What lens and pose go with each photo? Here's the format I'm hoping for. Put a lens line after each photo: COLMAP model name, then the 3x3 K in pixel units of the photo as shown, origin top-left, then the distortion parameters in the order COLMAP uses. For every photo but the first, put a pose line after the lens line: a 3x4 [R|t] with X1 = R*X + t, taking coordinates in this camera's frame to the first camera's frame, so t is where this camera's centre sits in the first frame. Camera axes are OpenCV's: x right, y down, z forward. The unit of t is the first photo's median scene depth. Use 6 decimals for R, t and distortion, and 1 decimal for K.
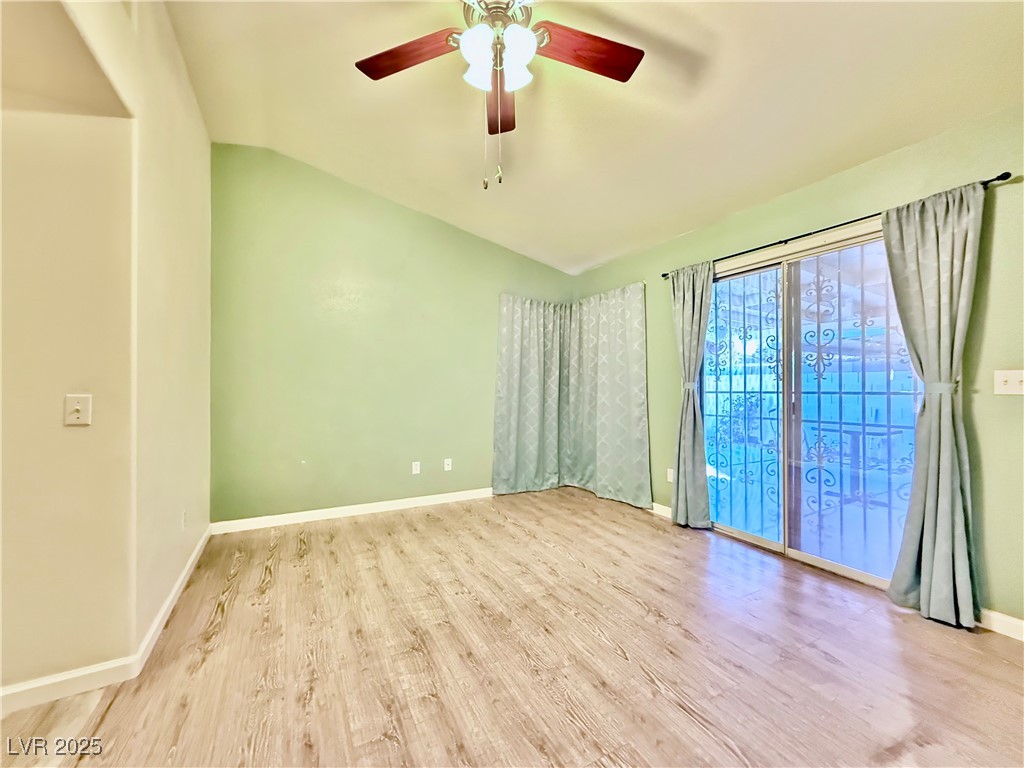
lens RADIAL K [[409.8, 0, 506.7], [0, 409.8, 377.3], [0, 0, 1]] dist [-0.000063, 0.000036]
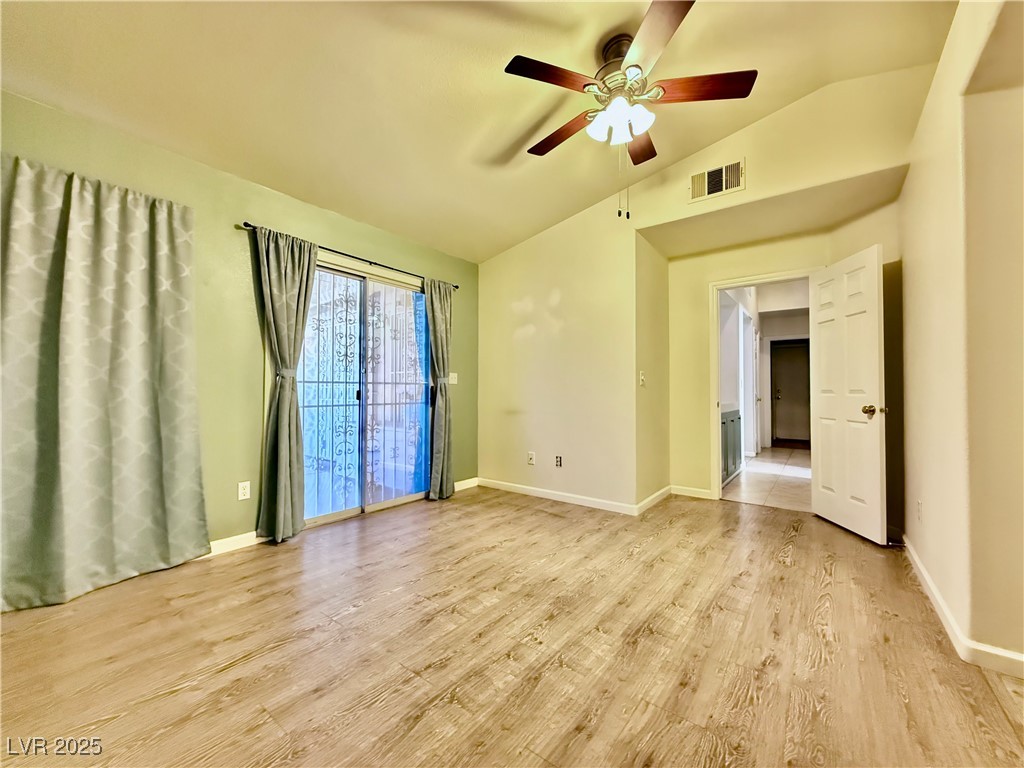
lens RADIAL K [[409.8, 0, 505.1], [0, 409.8, 393.9], [0, 0, 1]] dist [-0.000063, 0.000036]
pose [[-0.410094, -0.005840, 0.912024, -0.861119], [-0.024628, 0.999686, -0.004673, 0.087955], [-0.911710, -0.024378, -0.410109, 1.530671]]
